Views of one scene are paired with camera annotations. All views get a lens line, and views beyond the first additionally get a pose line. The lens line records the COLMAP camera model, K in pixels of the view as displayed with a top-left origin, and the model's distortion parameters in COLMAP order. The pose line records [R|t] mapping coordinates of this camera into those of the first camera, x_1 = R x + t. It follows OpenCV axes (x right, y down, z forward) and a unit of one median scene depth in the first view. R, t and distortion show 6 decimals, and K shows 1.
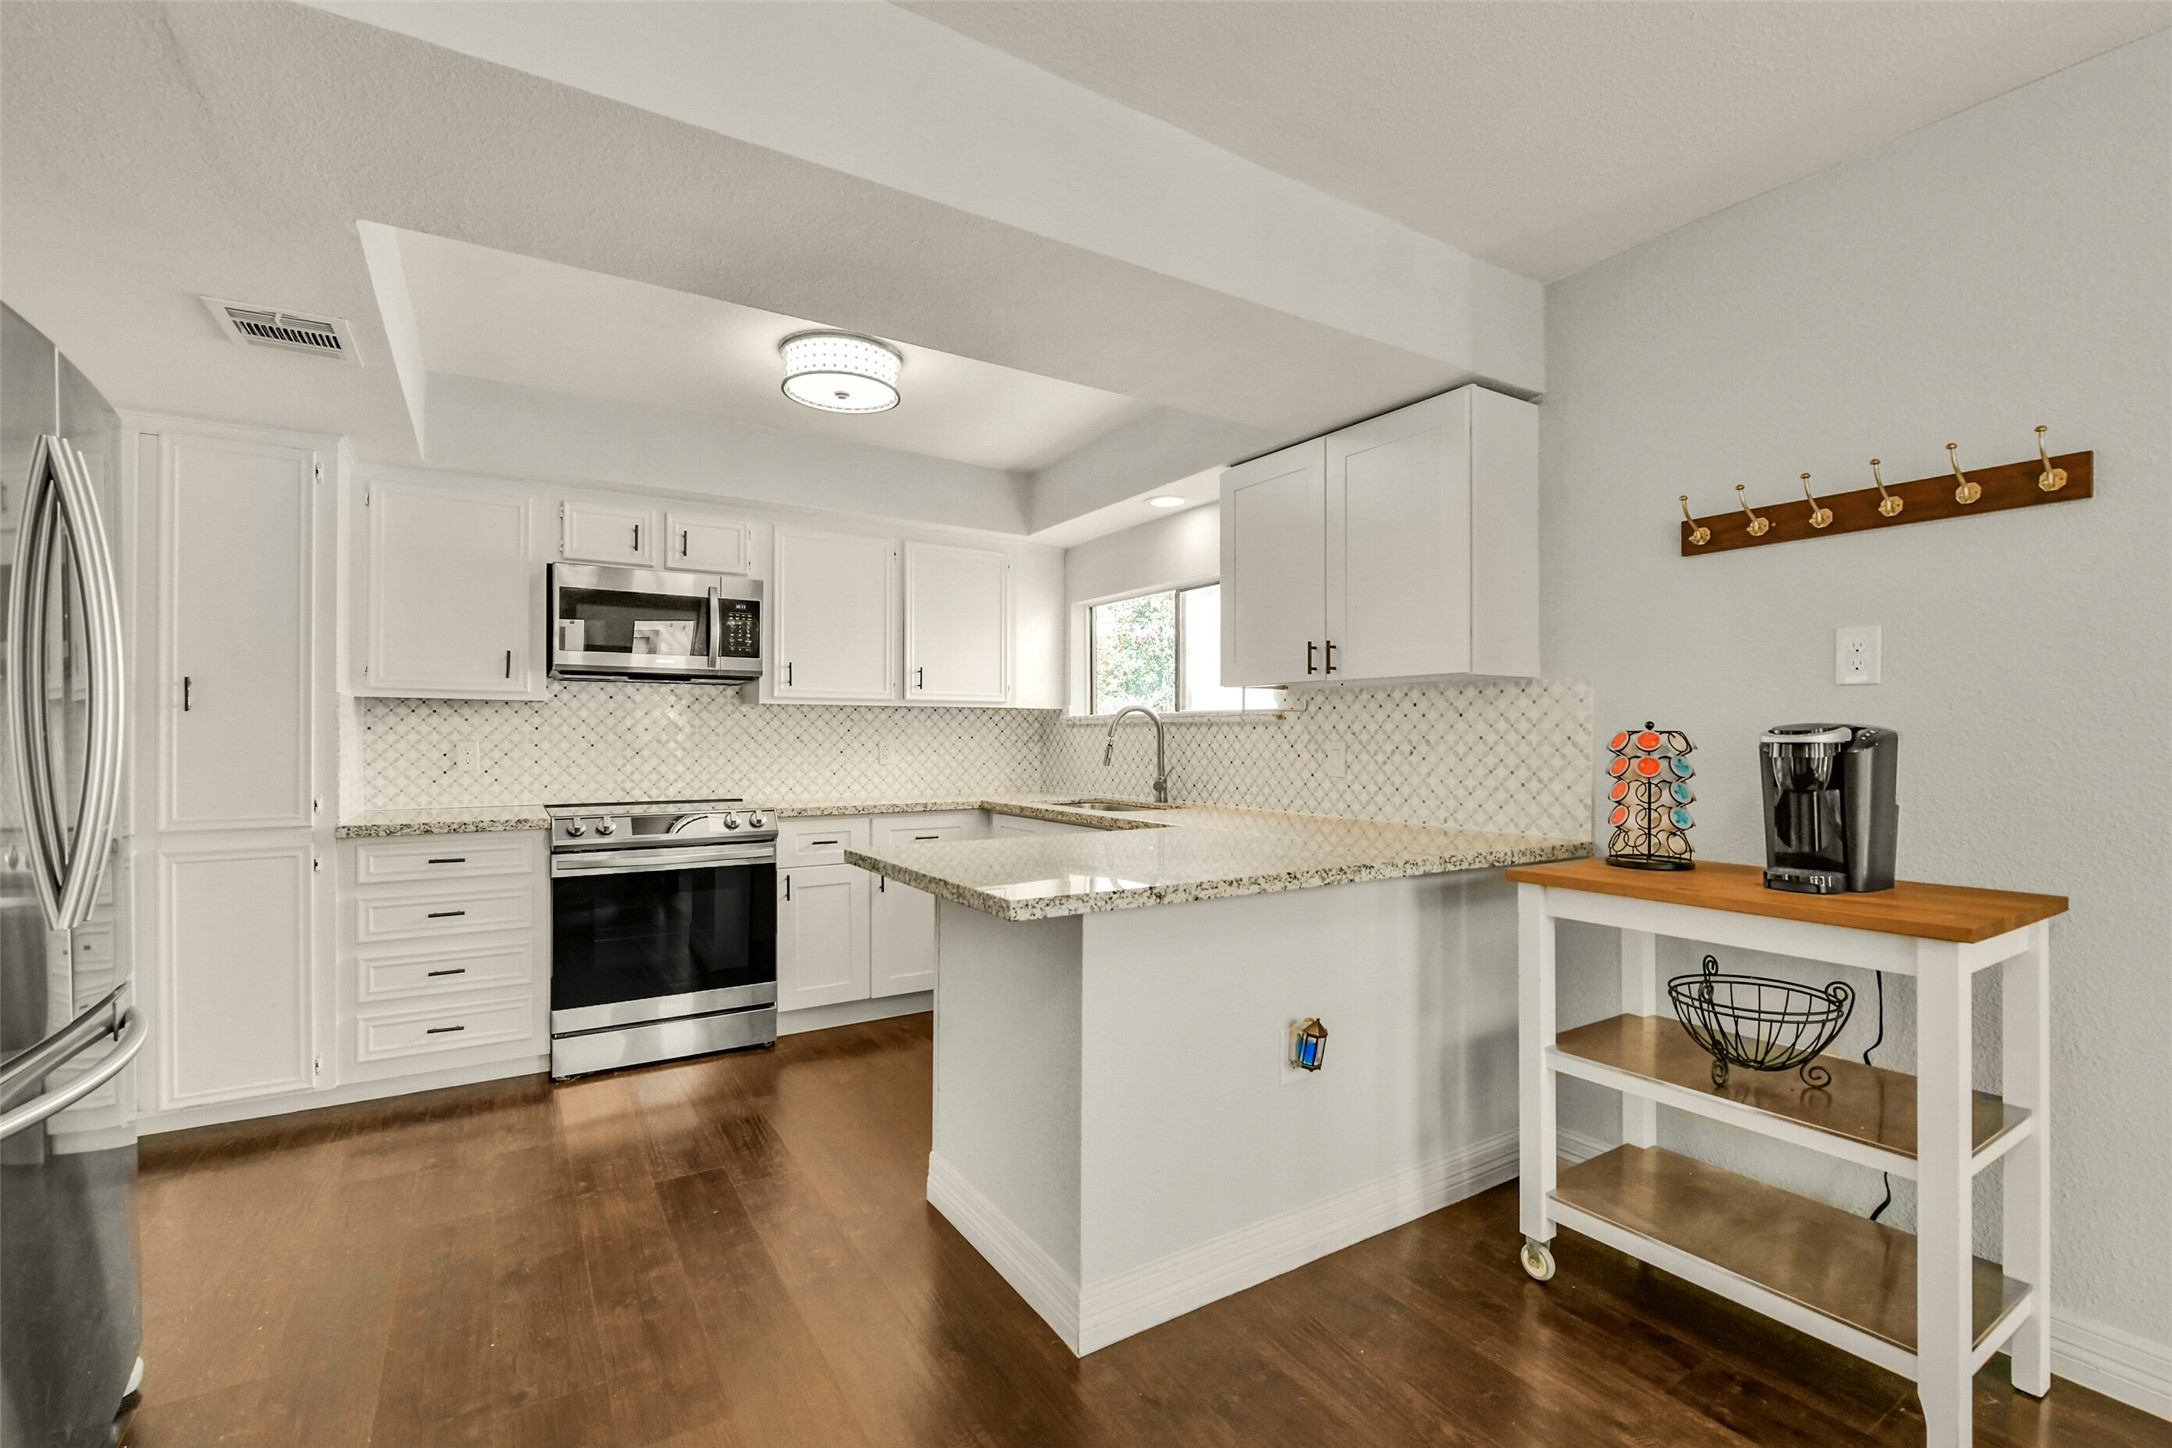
lens RADIAL K [[949.0, 0, 1085.2], [0, 949.0, 732.8], [0, 0, 1]] dist [0.000319, 0.000081]
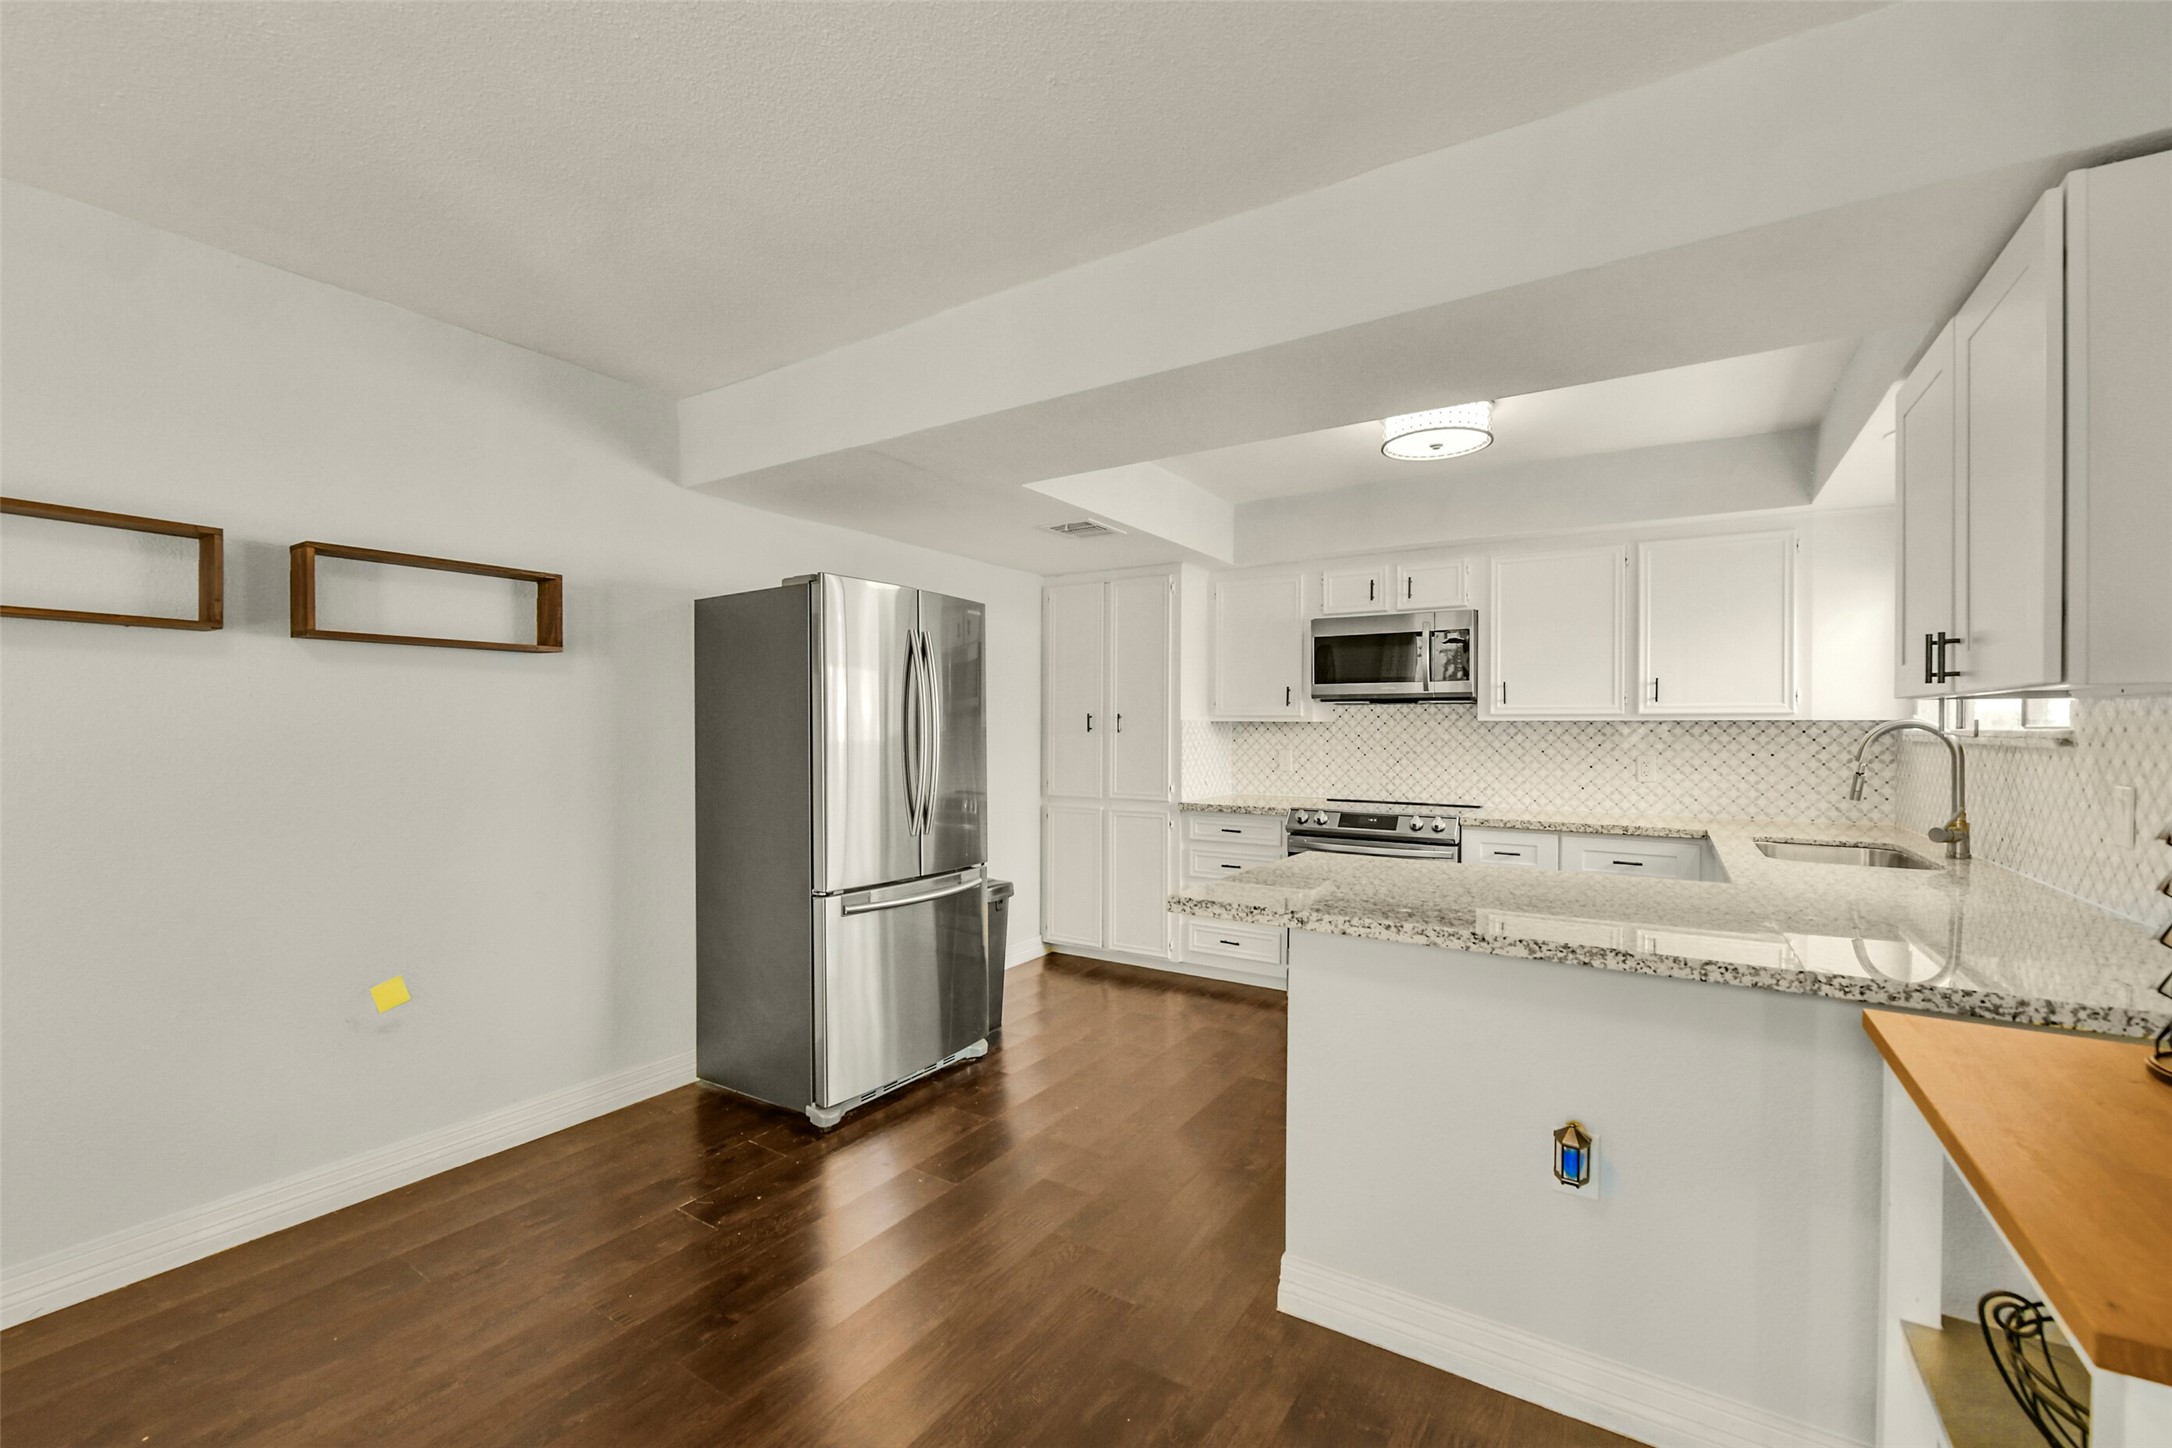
lens RADIAL K [[884.1, 0, 1088.1], [0, 884.1, 728.1], [0, 0, 1]] dist [-0.004641, -0.000034]
pose [[0.434759, 0.000169, -0.900547, 0.381498], [-0.001199, 0.999999, -0.000391, -0.021341], [0.900546, 0.001250, 0.434759, 0.145389]]
